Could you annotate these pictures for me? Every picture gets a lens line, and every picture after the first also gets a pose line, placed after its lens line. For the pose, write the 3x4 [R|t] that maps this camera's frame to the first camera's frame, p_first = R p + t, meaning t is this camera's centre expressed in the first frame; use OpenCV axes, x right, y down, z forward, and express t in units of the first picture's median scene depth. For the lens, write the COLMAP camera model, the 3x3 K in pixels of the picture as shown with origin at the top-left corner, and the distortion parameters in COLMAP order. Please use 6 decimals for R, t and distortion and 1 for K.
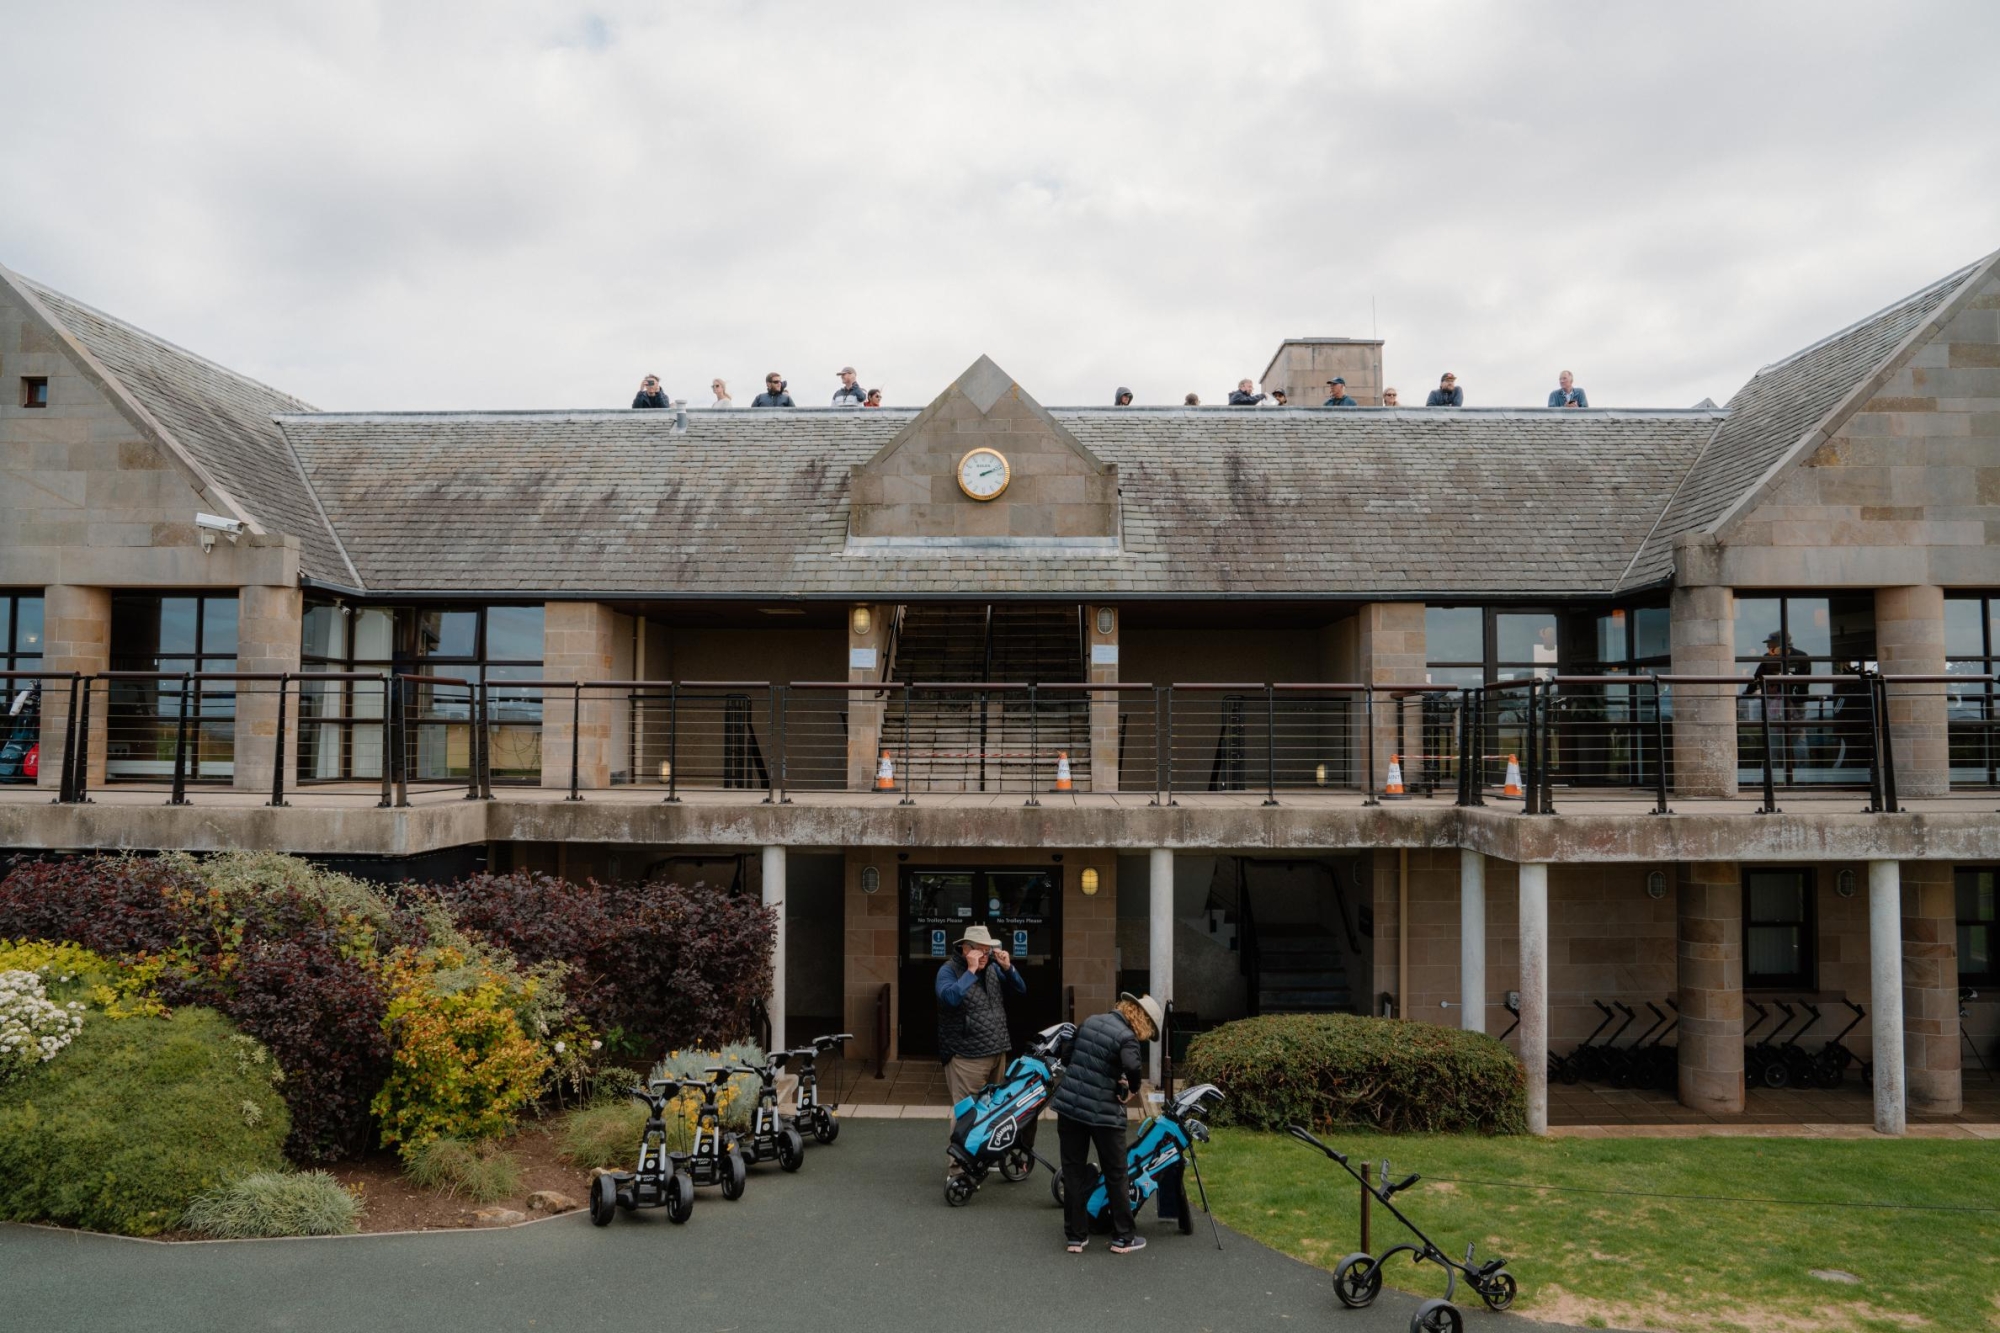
lens RADIAL K [[1395.2, 0, 1000.0], [0, 1395.2, 666.5], [0, 0, 1]] dist [-0.108907, 0.090973]
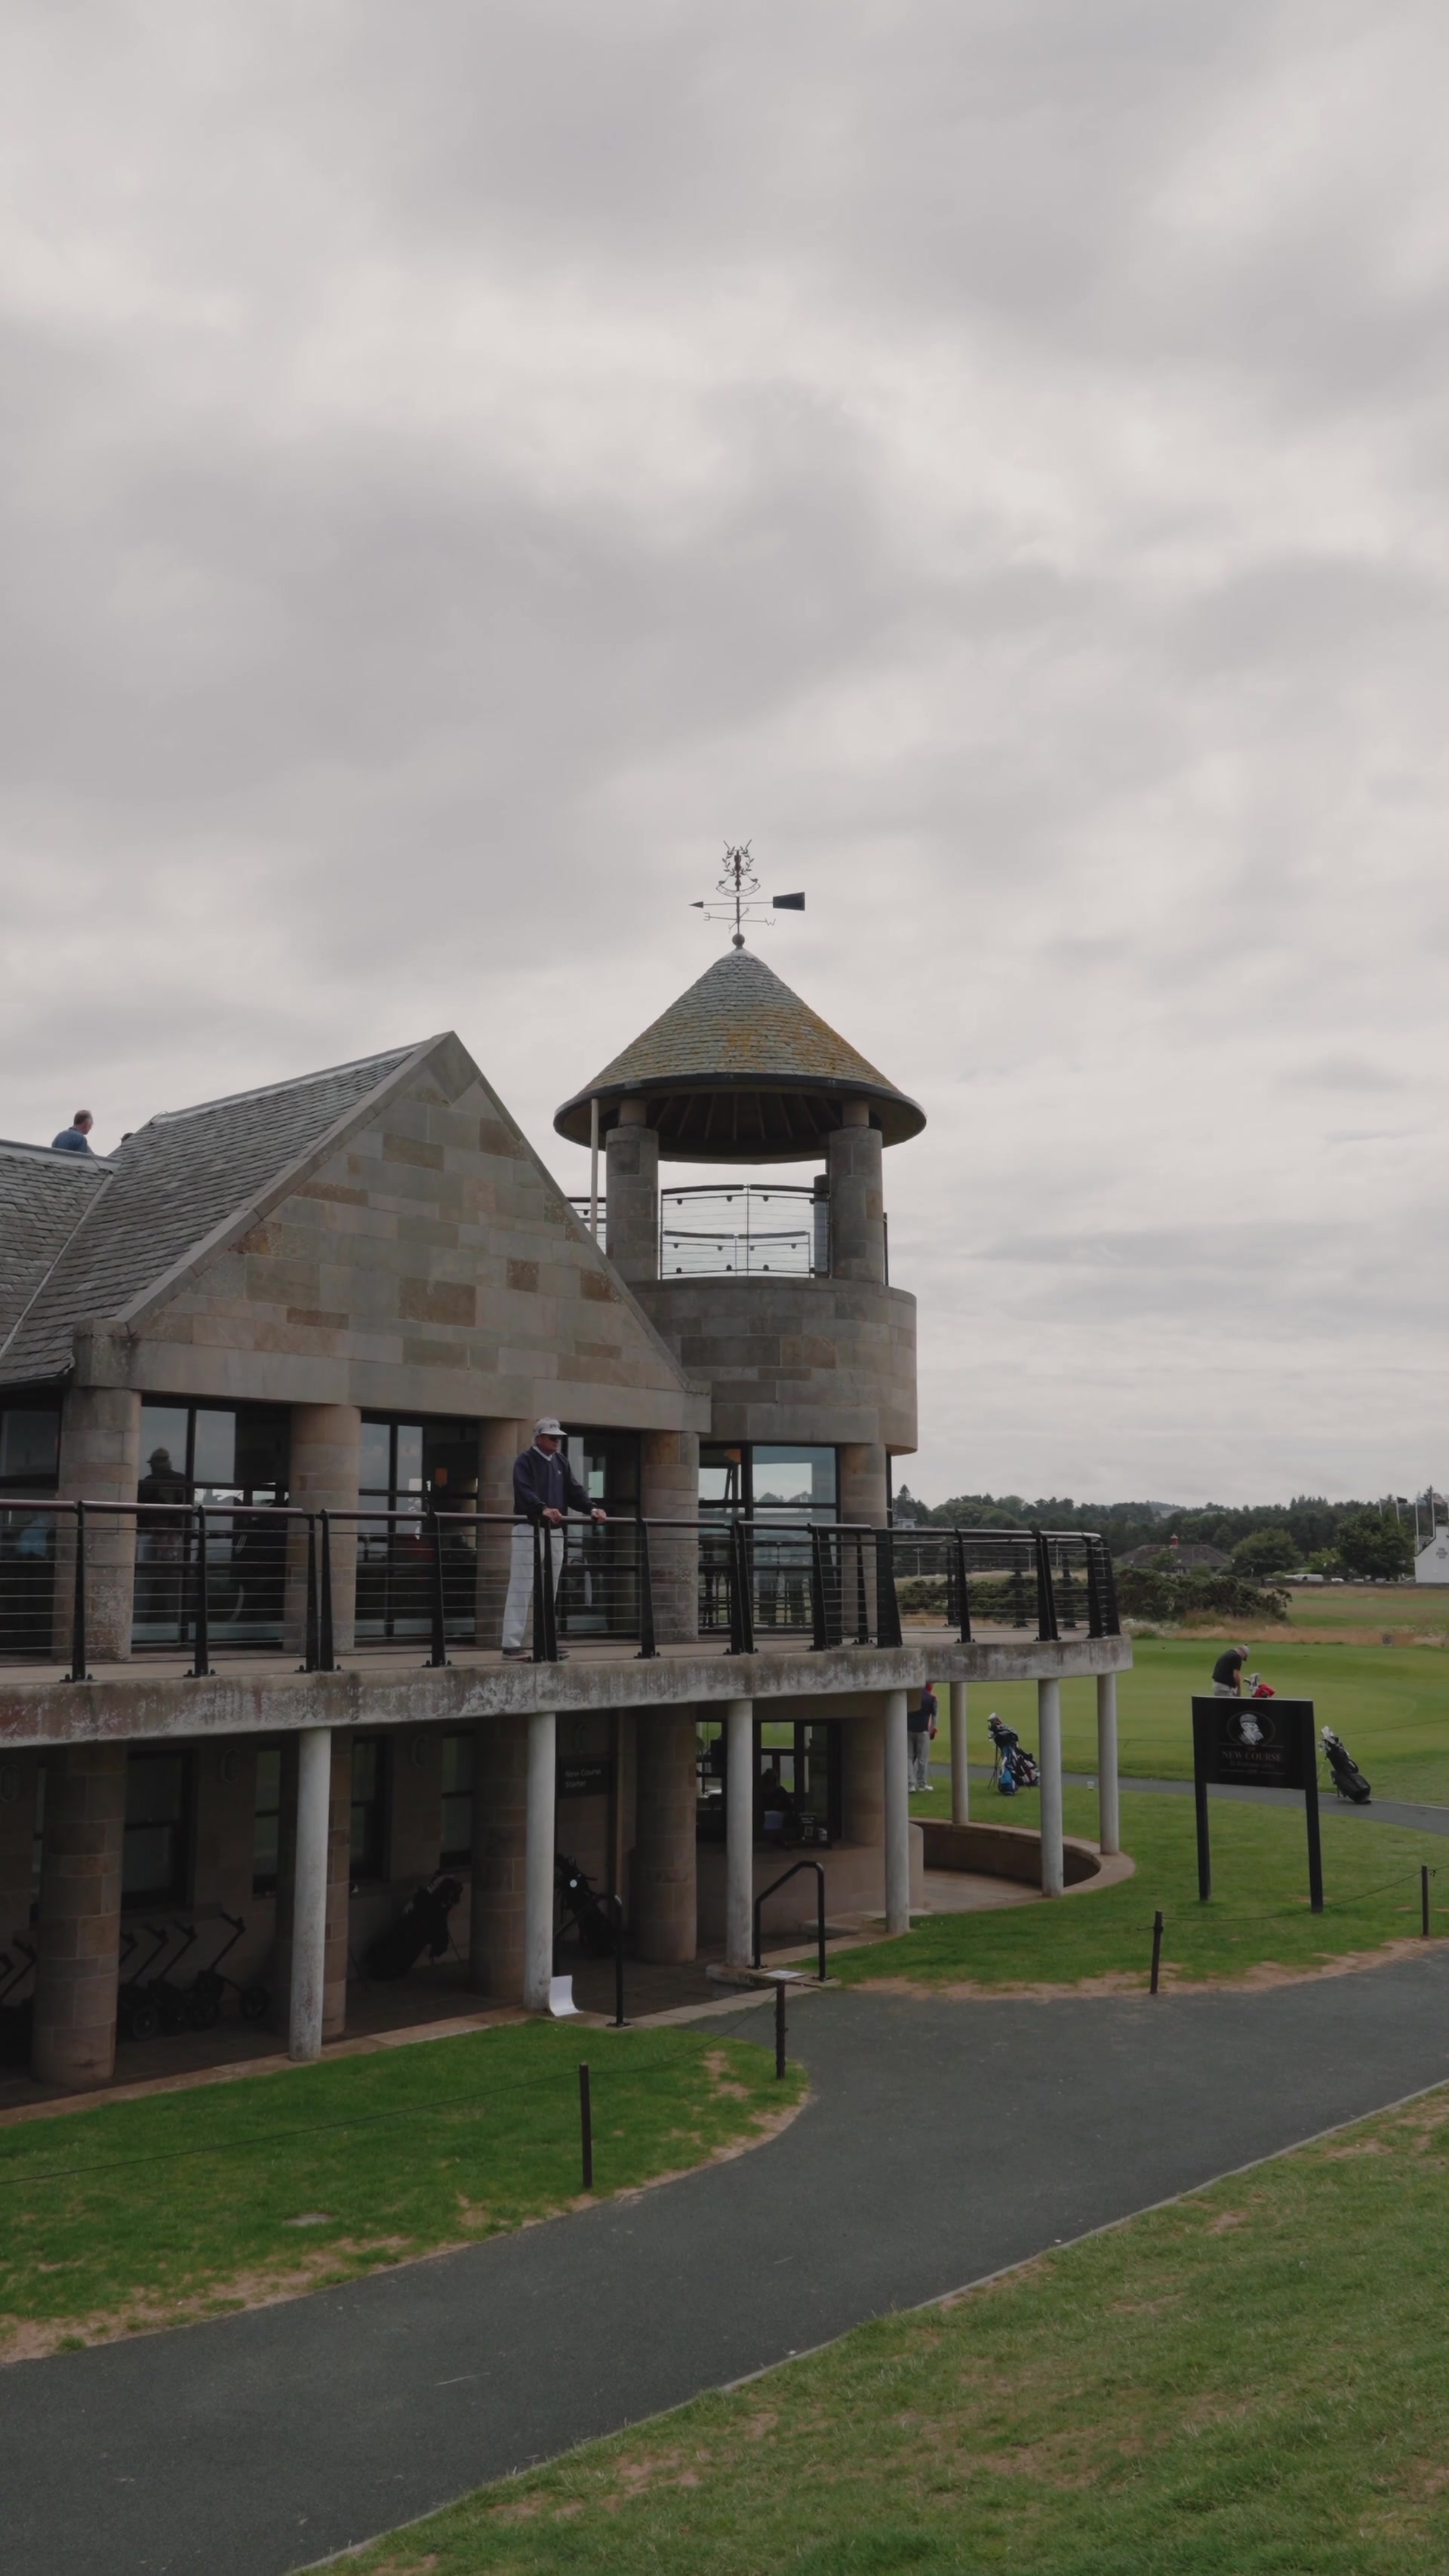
lens RADIAL K [[2030.8, 0, 724.5], [0, 2030.8, 1288.0], [0, 0, 1]] dist [-0.004930, 0.007220]
pose [[0.659118, 0.108179, 0.744218, -0.126054], [-0.037761, 0.993112, -0.110915, 0.000160], [-0.751091, 0.045003, 0.658663, -0.036176]]
